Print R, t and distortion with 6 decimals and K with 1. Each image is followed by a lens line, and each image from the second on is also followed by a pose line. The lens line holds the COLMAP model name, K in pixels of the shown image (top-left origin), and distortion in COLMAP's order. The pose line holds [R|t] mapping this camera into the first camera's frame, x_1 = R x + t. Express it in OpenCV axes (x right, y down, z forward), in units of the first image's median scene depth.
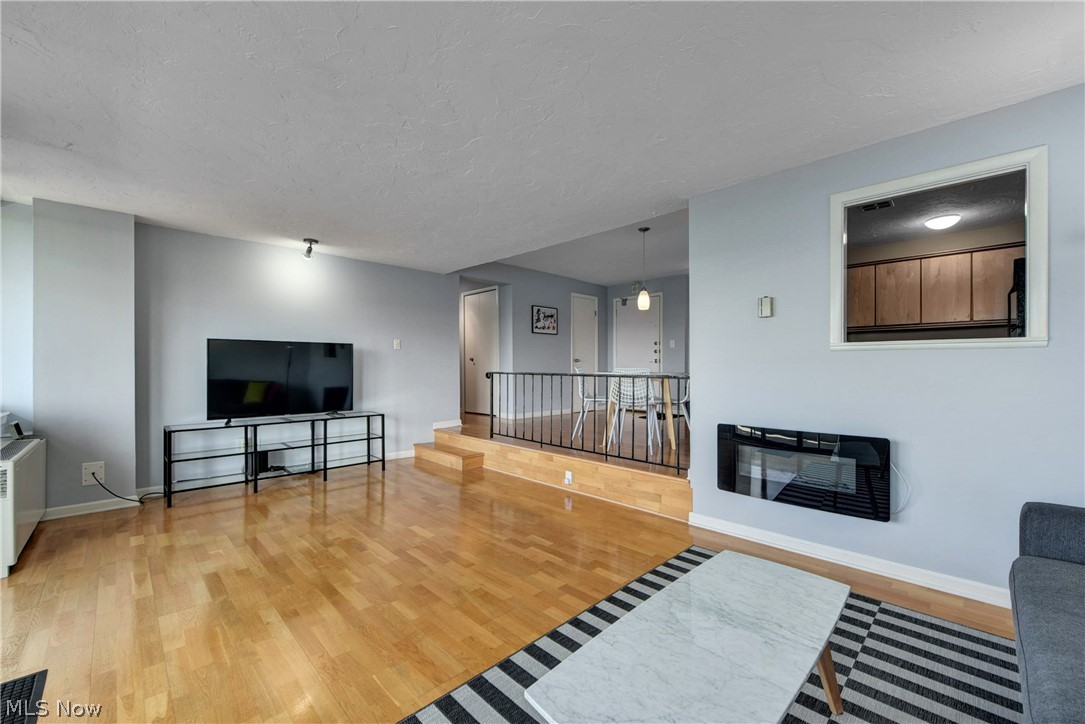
lens RADIAL K [[434.0, 0, 546.6], [0, 434.0, 366.5], [0, 0, 1]] dist [-0.006511, -0.000607]
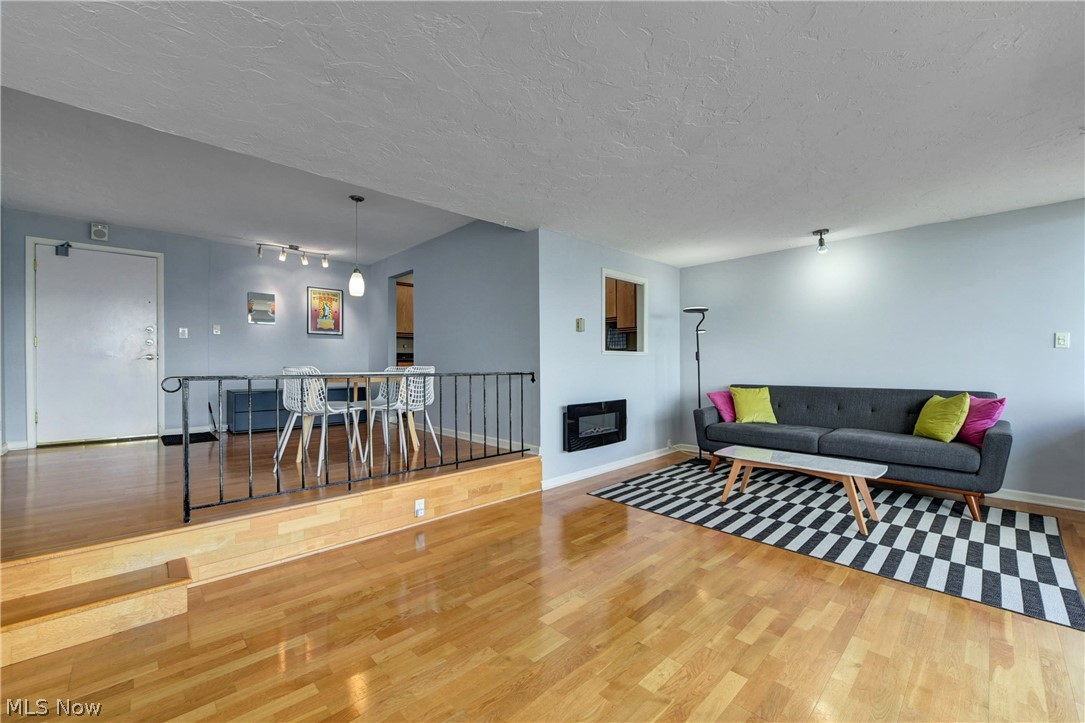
lens RADIAL K [[434.0, 0, 546.6], [0, 434.0, 366.0], [0, 0, 1]] dist [-0.006511, -0.000607]
pose [[0.020942, -0.004152, 0.999772, -0.653985], [0.004349, 0.999982, 0.004061, 0.000716], [-0.999771, 0.004263, 0.020960, 0.689363]]
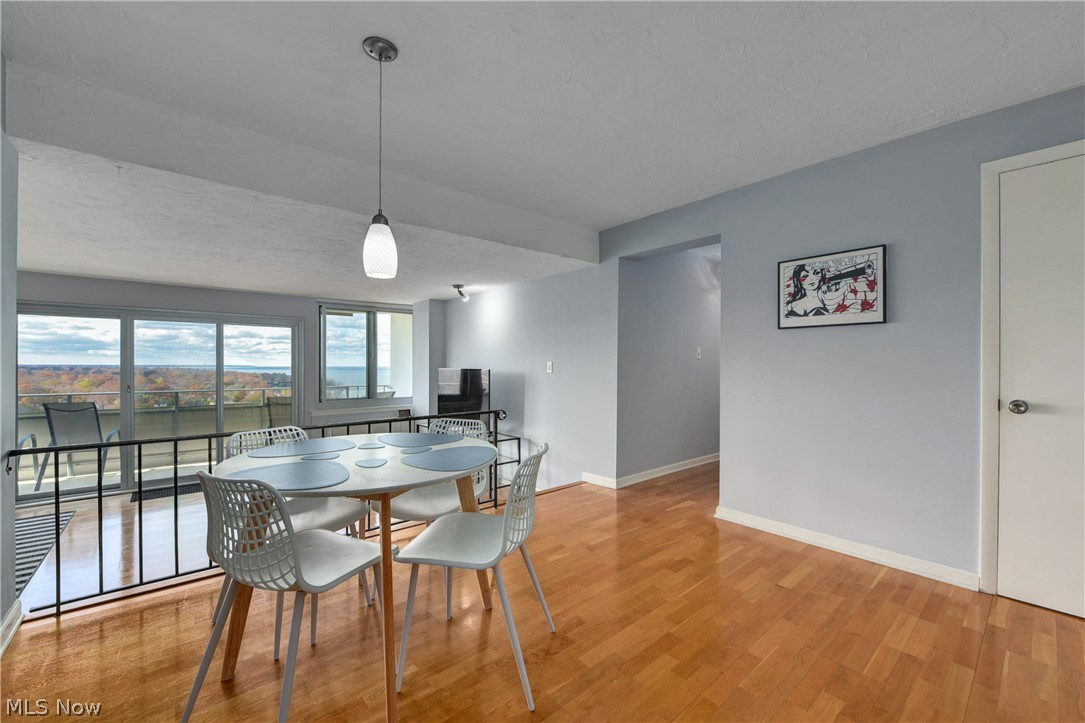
lens RADIAL K [[434.0, 0, 546.6], [0, 434.0, 366.0], [0, 0, 1]] dist [-0.006511, -0.000607]
pose [[-0.076751, 0.004076, -0.997042, 0.625289], [-0.003507, 0.999984, 0.004358, -0.068521], [0.997044, 0.003831, -0.076736, 1.283406]]
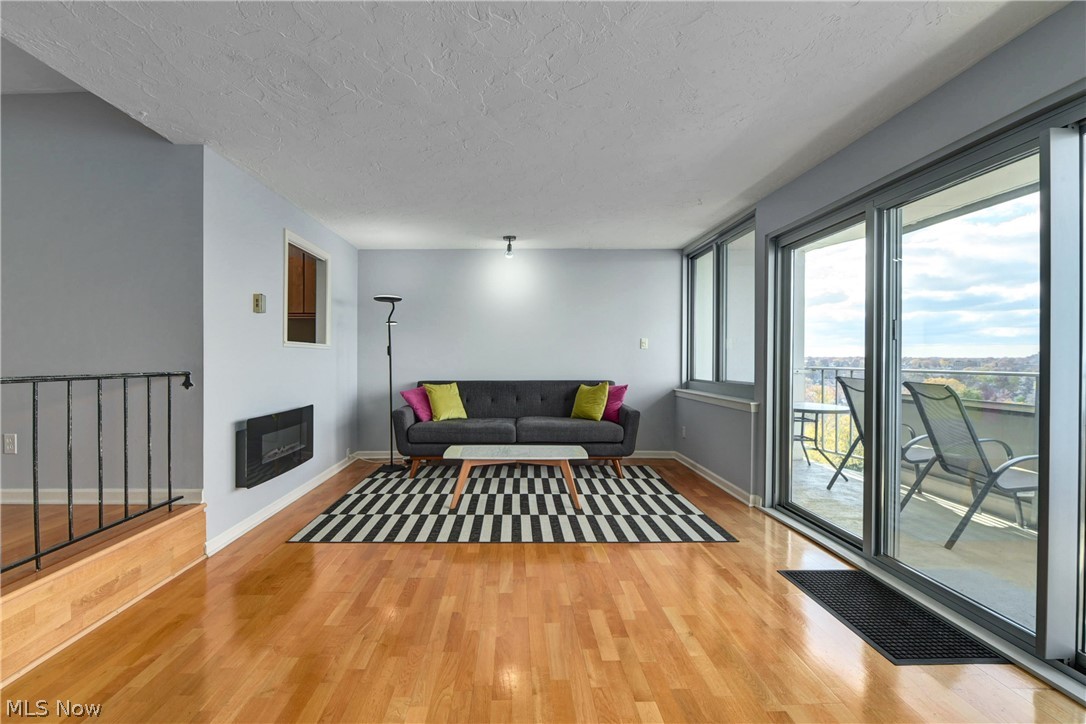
lens RADIAL K [[446.2, 0, 516.3], [0, 446.2, 359.4], [0, 0, 1]] dist [-0.008926, -0.000593]
pose [[-0.706031, 0.000526, 0.708180, -0.461689], [0.001791, 0.999998, 0.001043, 0.000940], [-0.708178, 0.002005, -0.706031, 0.841709]]
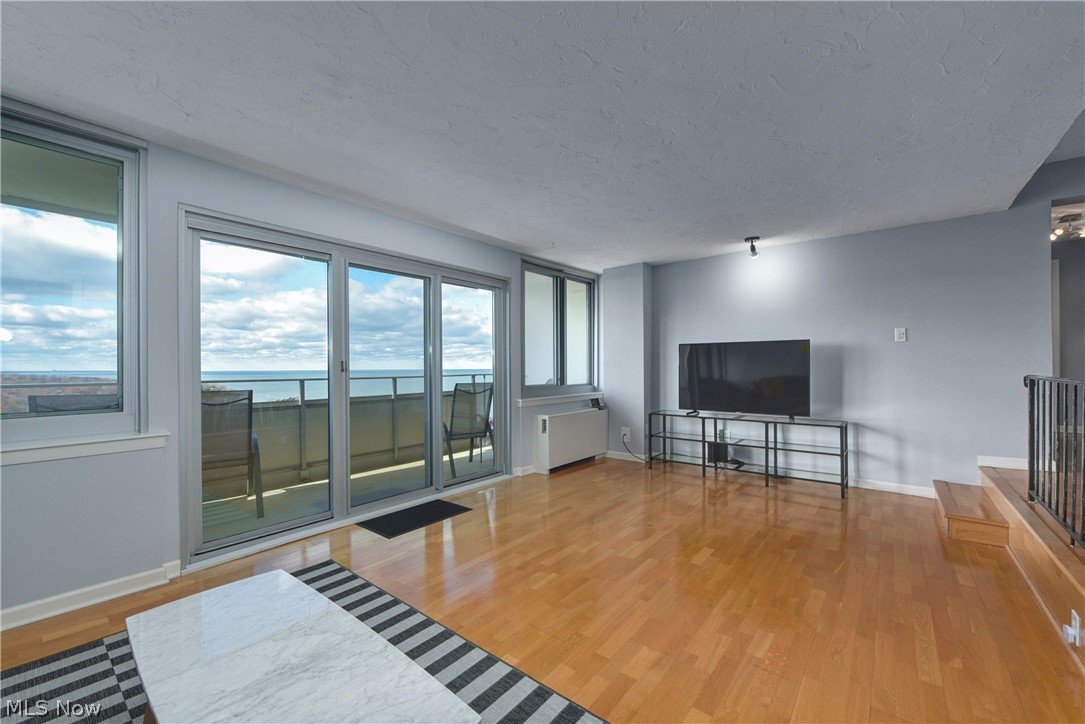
lens RADIAL K [[436.4, 0, 546.1], [0, 436.4, 366.4], [0, 0, 1]] dist [-0.007912, -0.000458]
pose [[0.108062, -0.002661, -0.994141, 0.374712], [0.004502, 0.999987, -0.002188, 0.000521], [0.994134, -0.004239, 0.108073, 0.405800]]
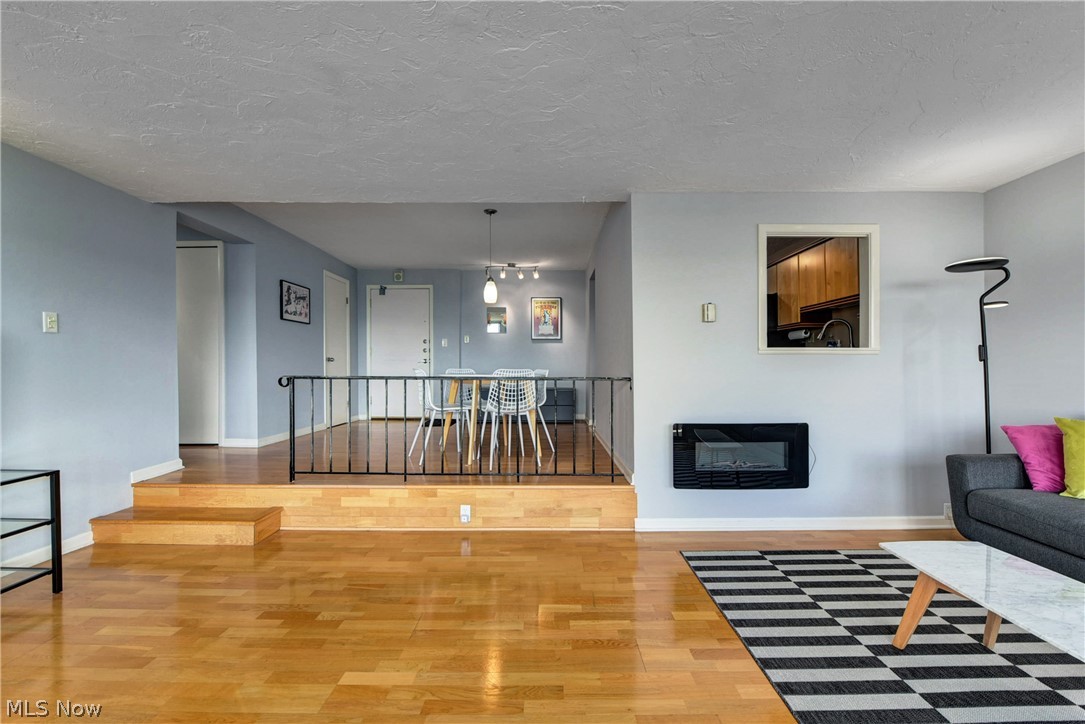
lens RADIAL K [[436.4, 0, 546.1], [0, 436.4, 366.4], [0, 0, 1]] dist [-0.007912, -0.000458]
pose [[0.709533, 0.000069, 0.704672, -0.353291], [0.001115, 0.999999, -0.001220, -0.000868], [-0.704671, 0.001652, 0.709532, 0.324883]]
